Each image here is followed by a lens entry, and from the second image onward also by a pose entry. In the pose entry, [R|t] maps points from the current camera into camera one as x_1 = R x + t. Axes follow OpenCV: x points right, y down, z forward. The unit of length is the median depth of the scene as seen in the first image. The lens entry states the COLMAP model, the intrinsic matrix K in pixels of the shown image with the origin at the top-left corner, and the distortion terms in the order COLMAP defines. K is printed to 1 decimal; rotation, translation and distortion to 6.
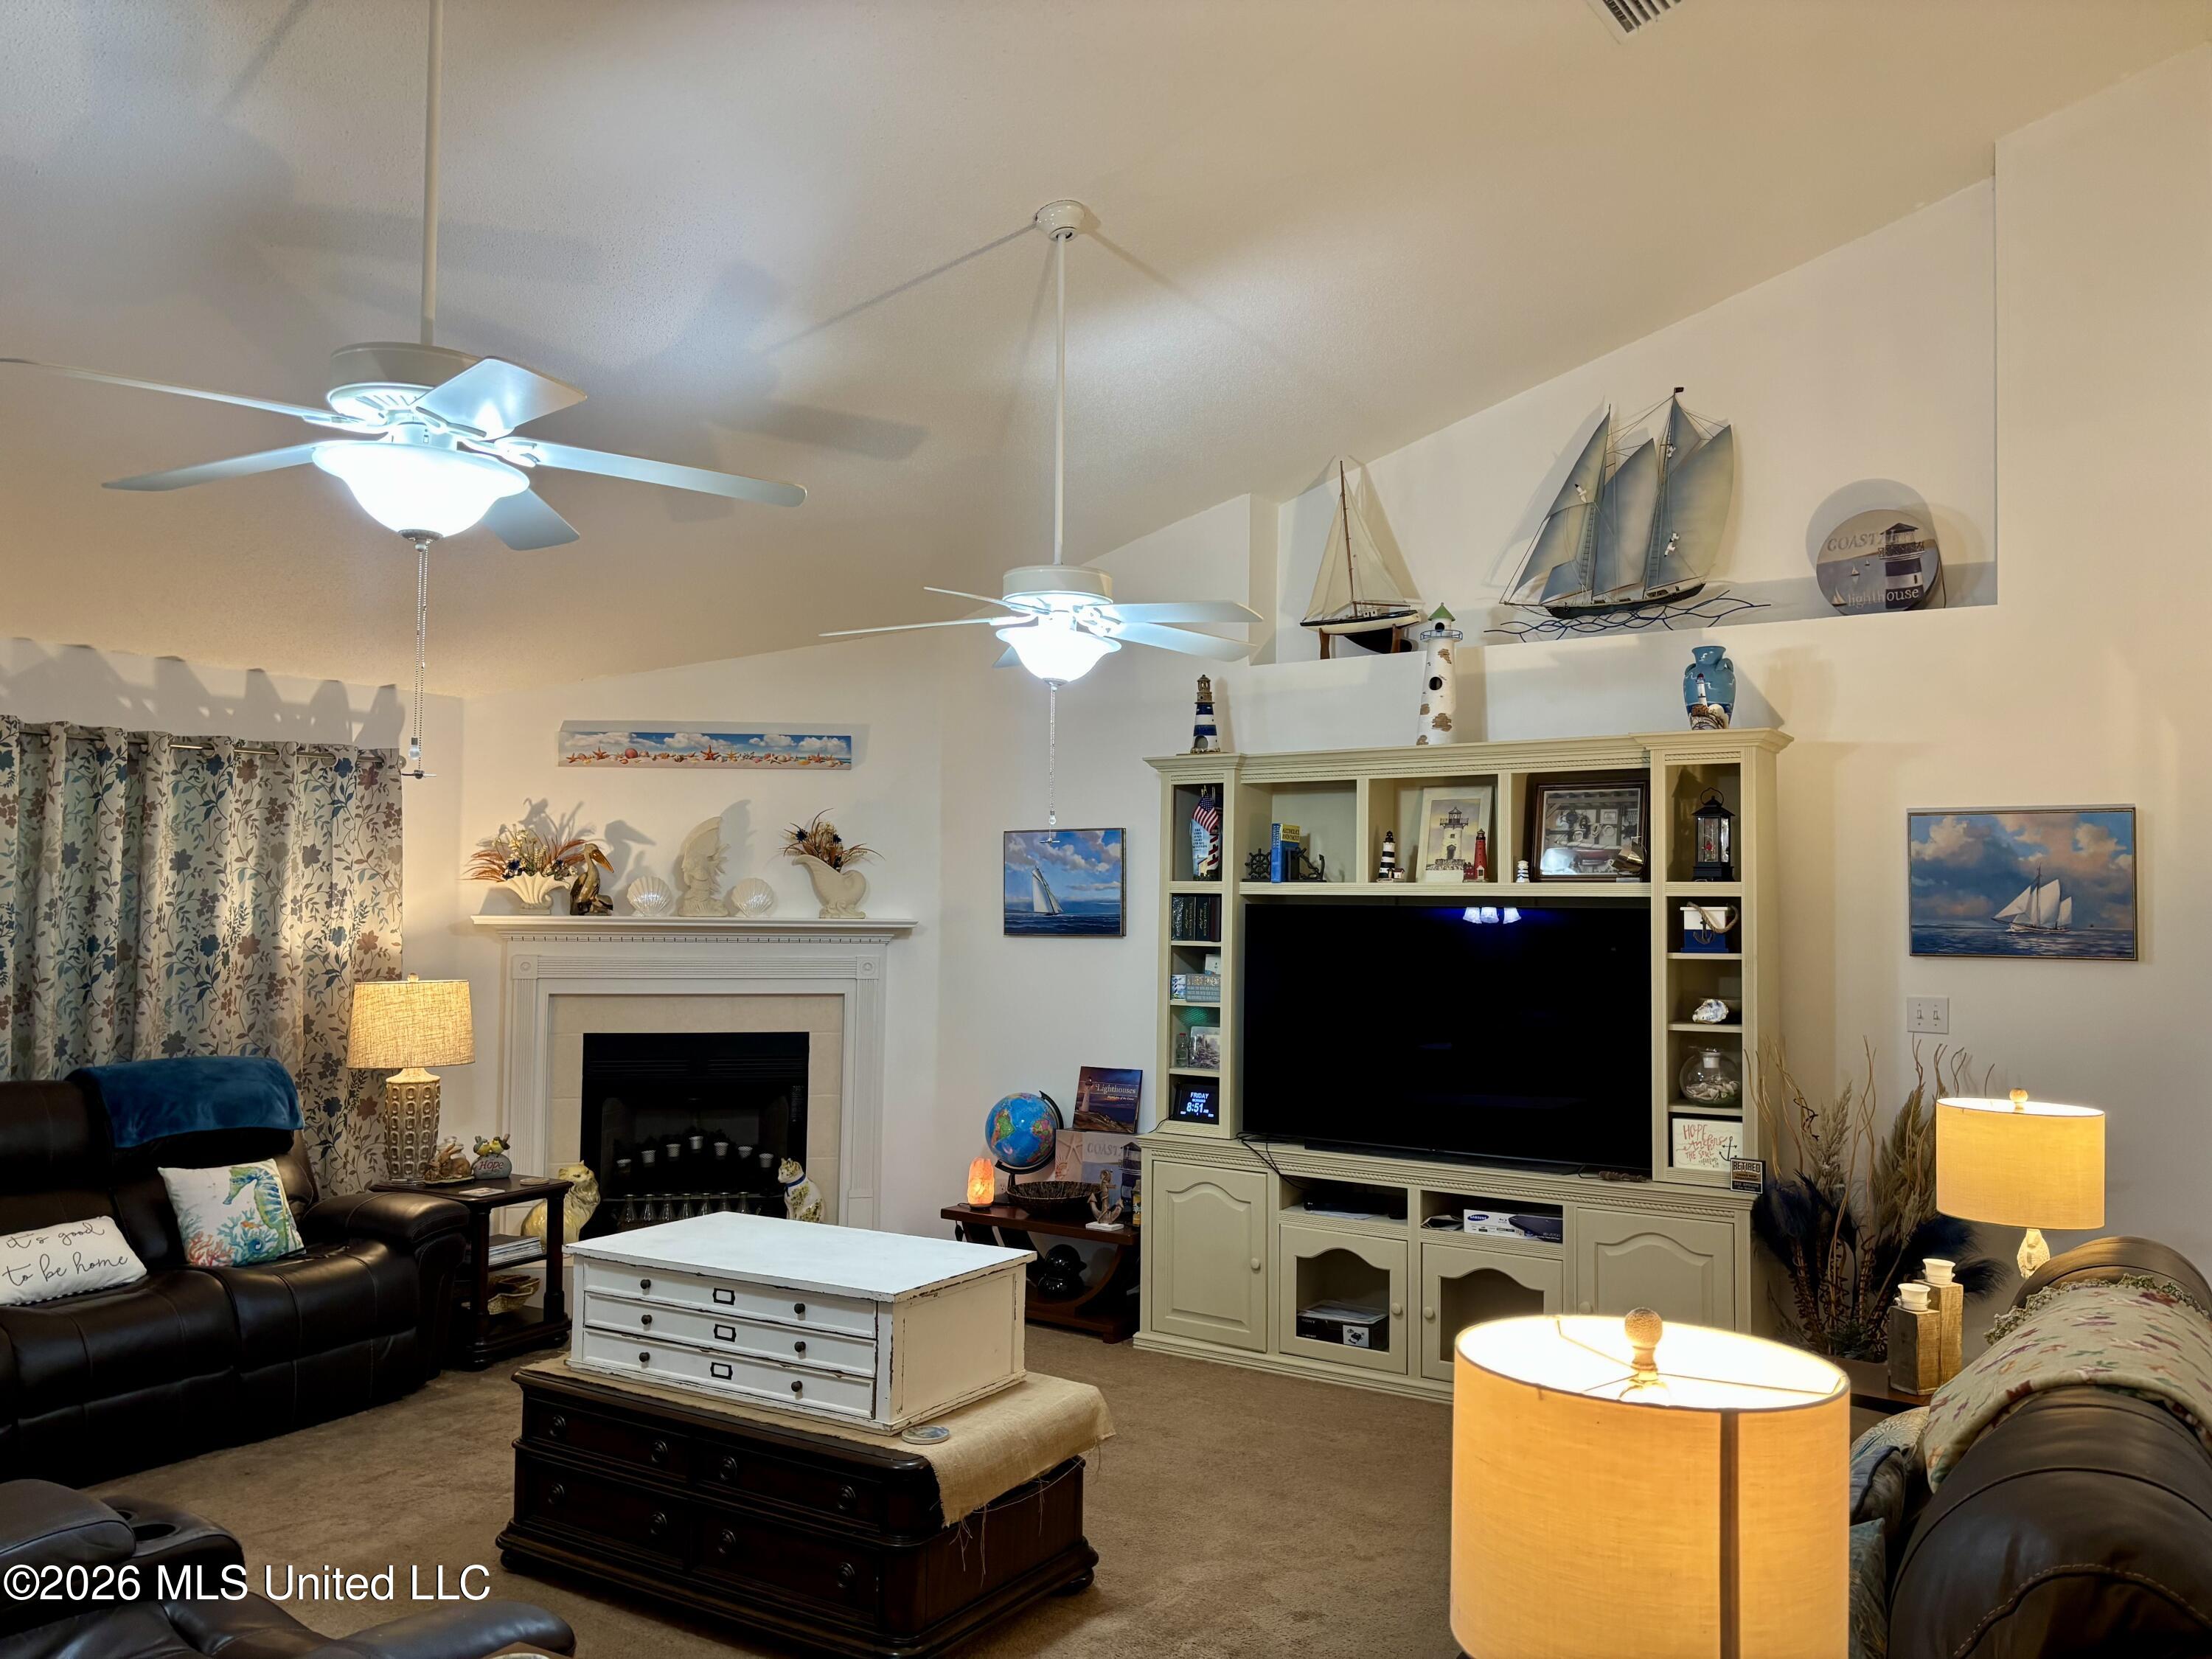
lens RADIAL K [[1668.9, 0, 1109.3], [0, 1668.9, 845.3], [0, 0, 1]] dist [0.066060, -0.108591]
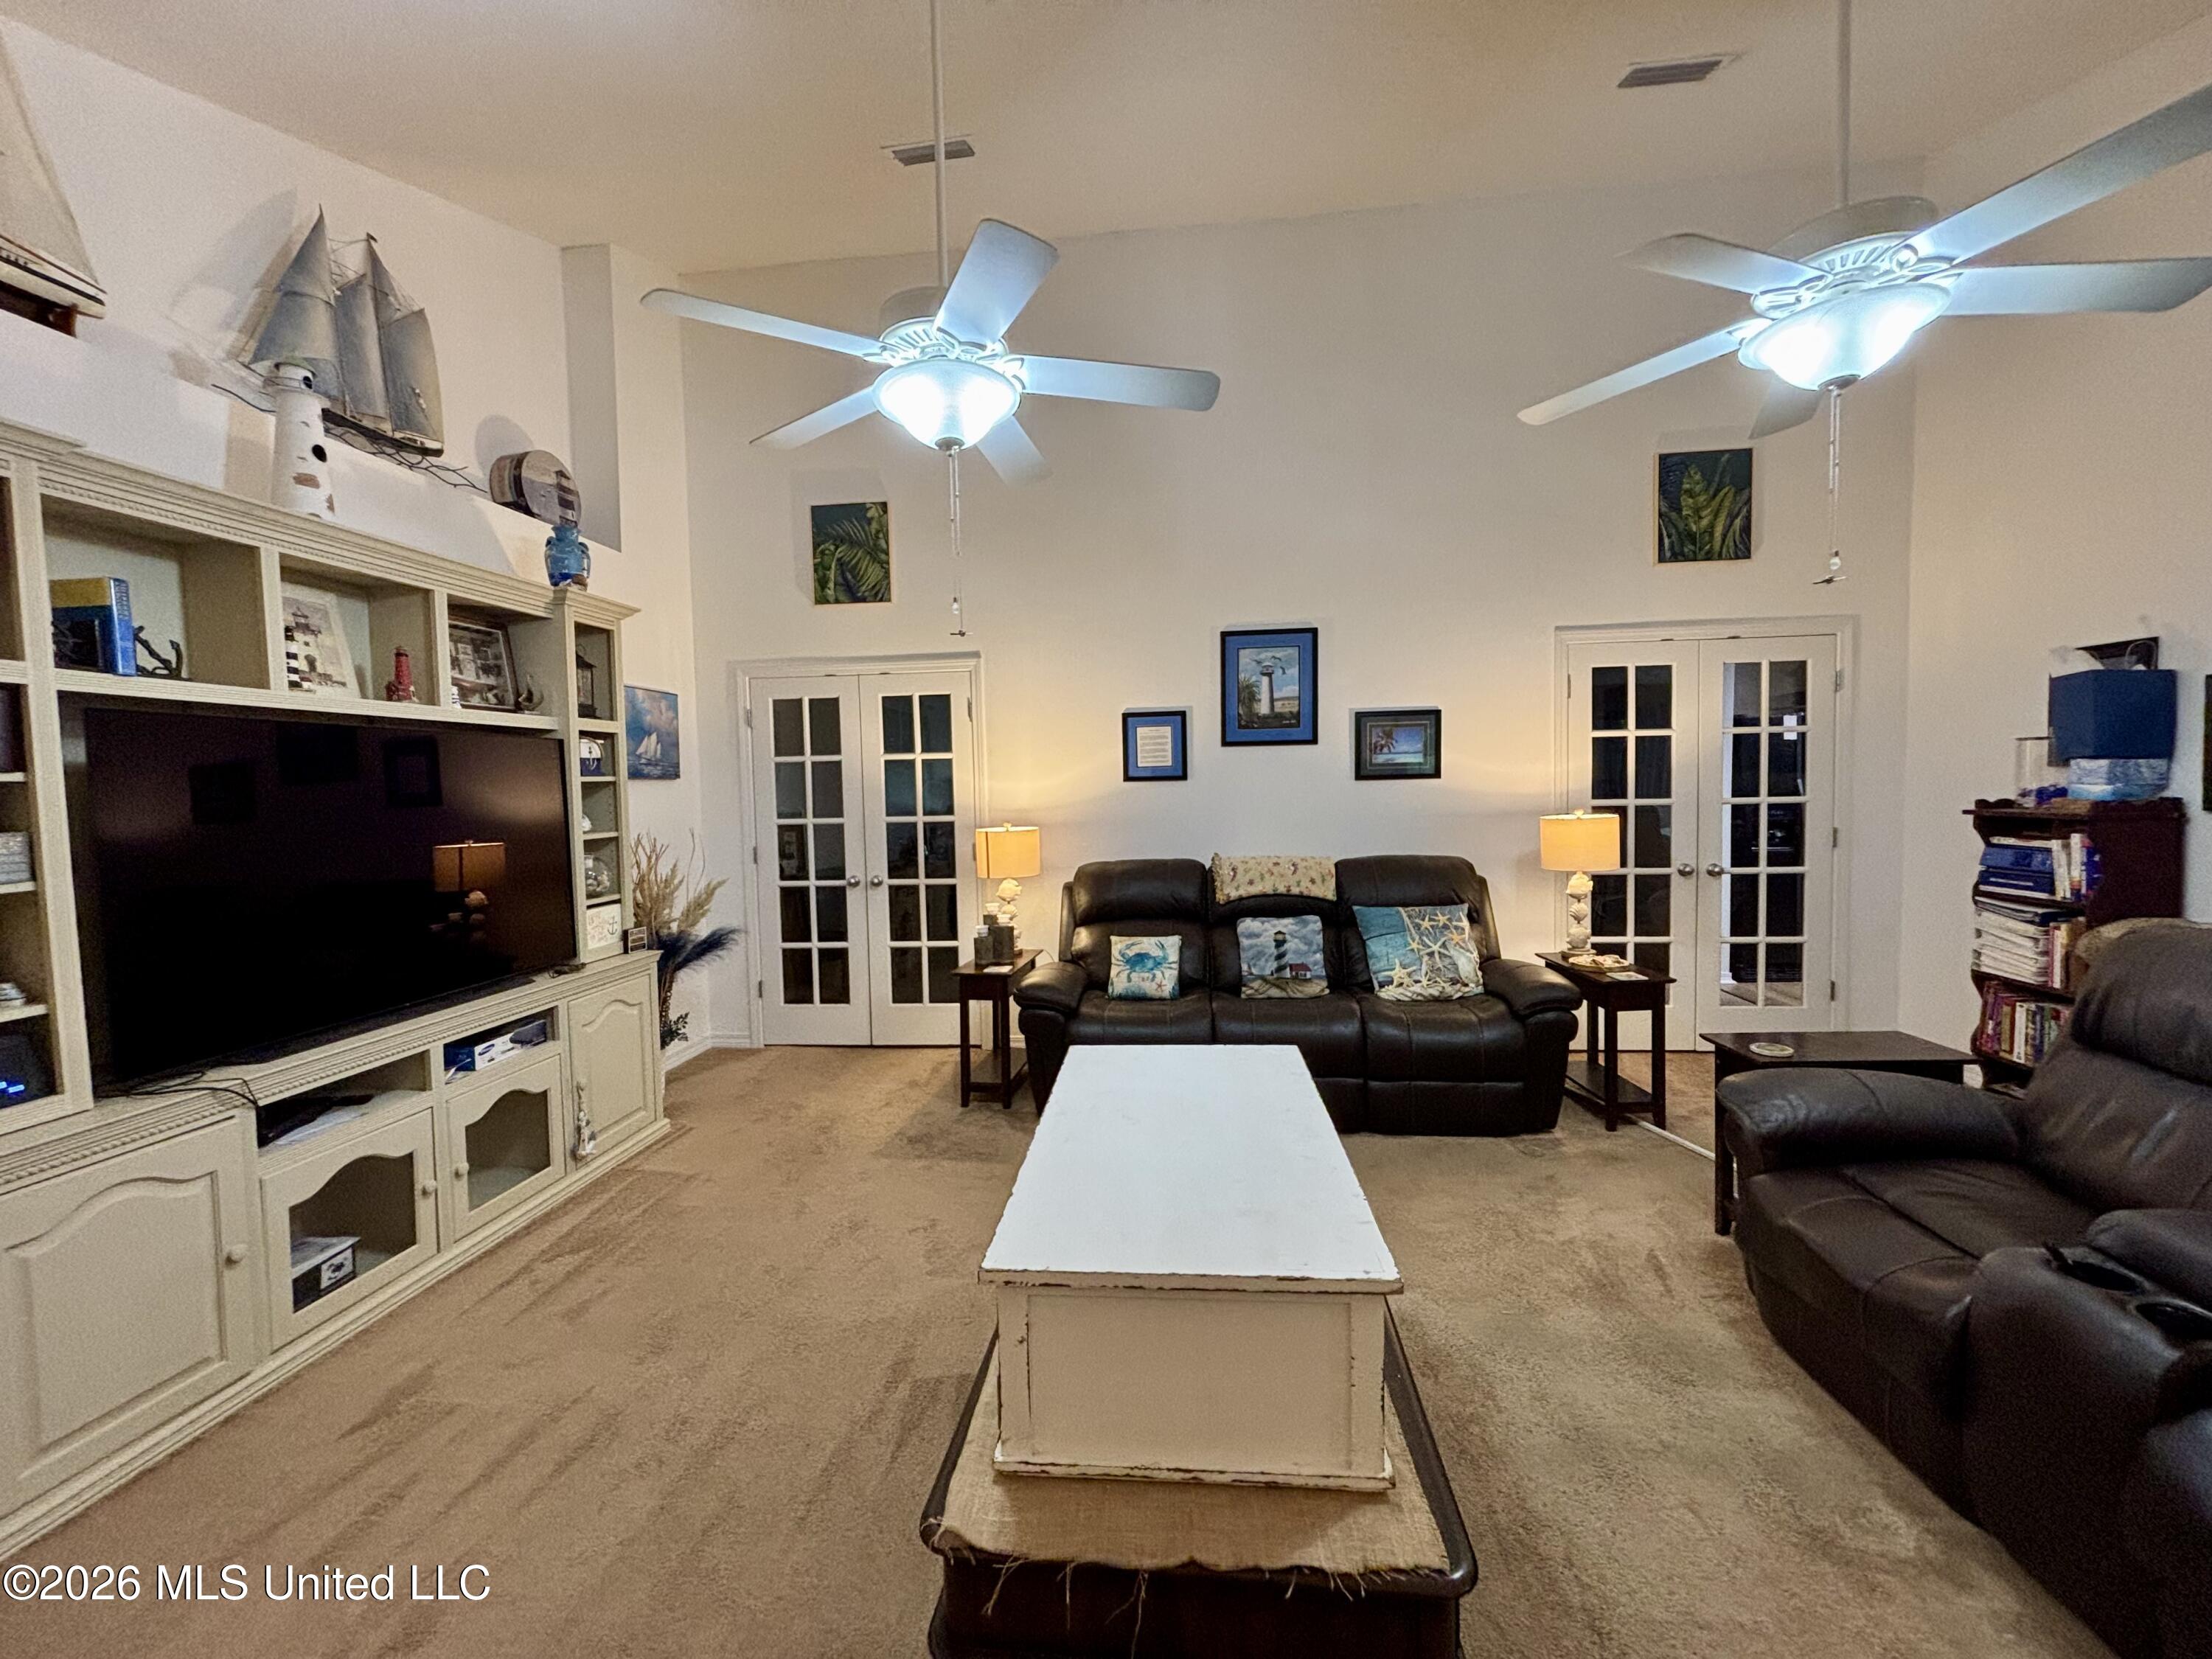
lens RADIAL K [[889.7, 0, 1106.0], [0, 889.7, 829.5], [0, 0, 1]] dist [-0.000298, 0.000329]
pose [[-0.435554, -0.049027, 0.898827, -0.391059], [-0.021780, 0.998797, 0.043926, 0.061950], [-0.899899, -0.000445, -0.436098, 0.886149]]
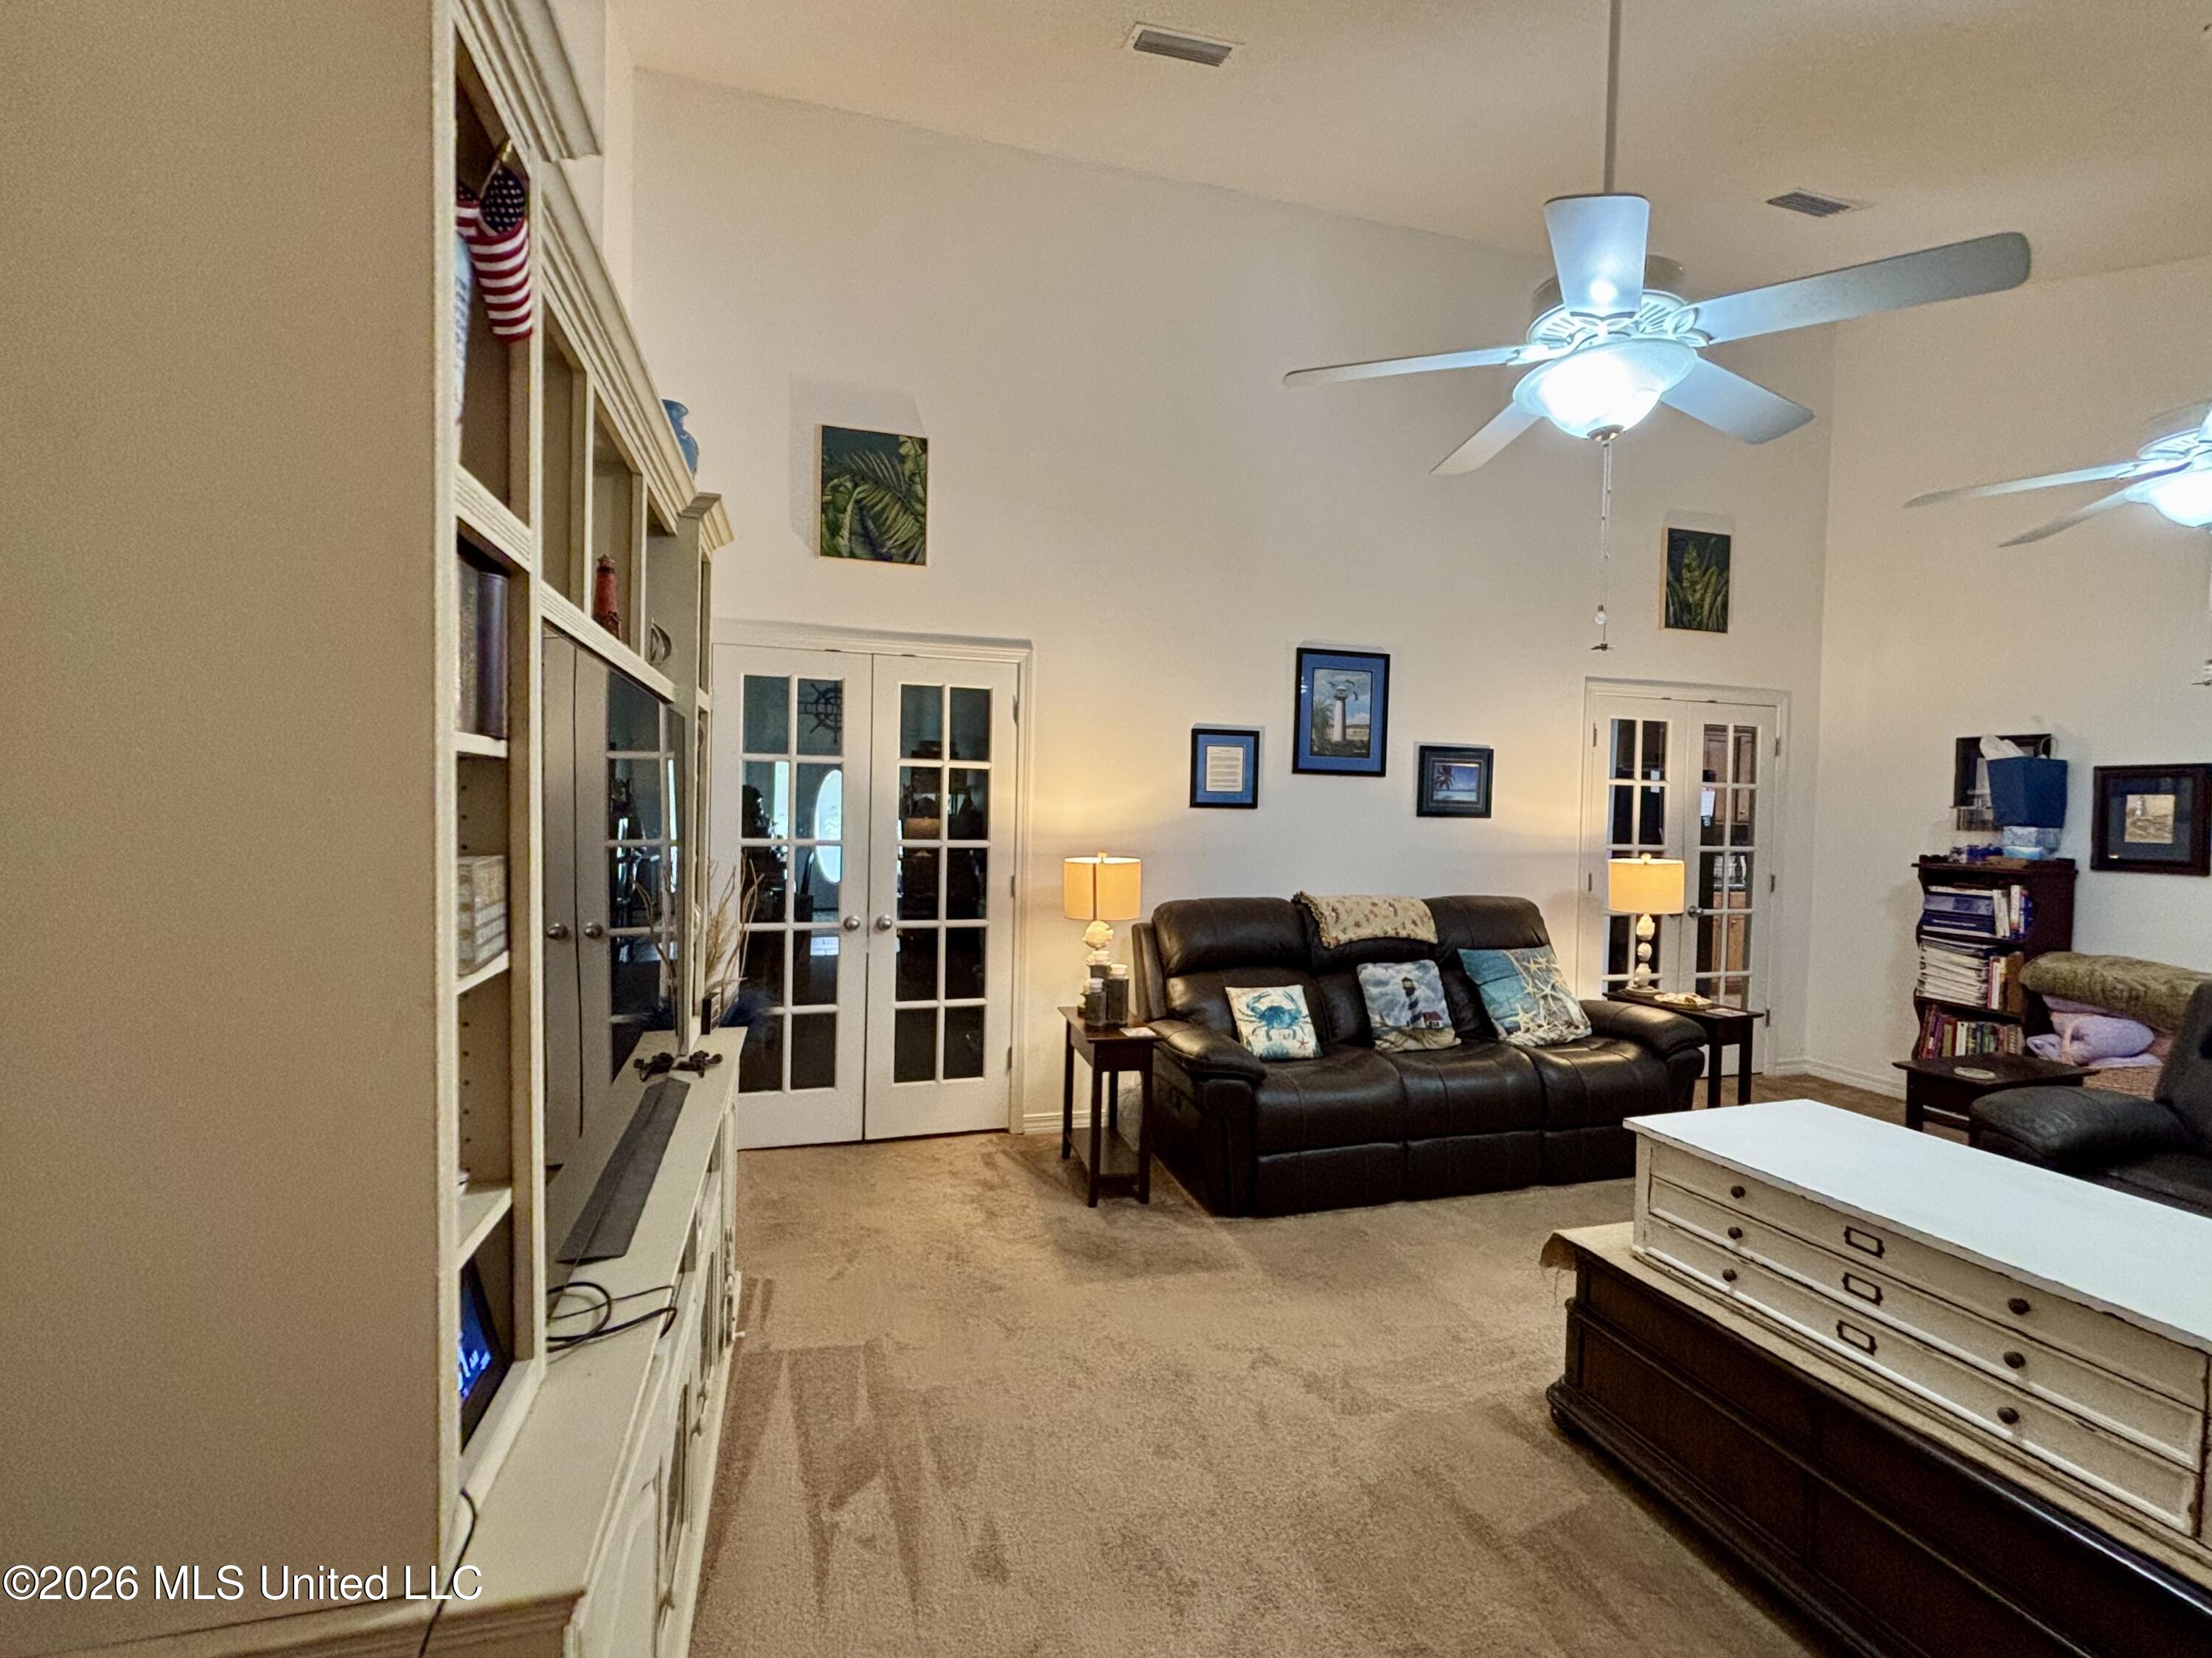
lens RADIAL K [[1010.1, 0, 1106.0], [0, 1010.1, 829.0], [0, 0, 1]] dist [-0.004055, -0.000608]
pose [[-0.748812, -0.045678, 0.661207, -0.138321], [-0.060079, 0.998193, 0.000918, 0.074001], [-0.660054, -0.039037, -0.750203, 1.166397]]
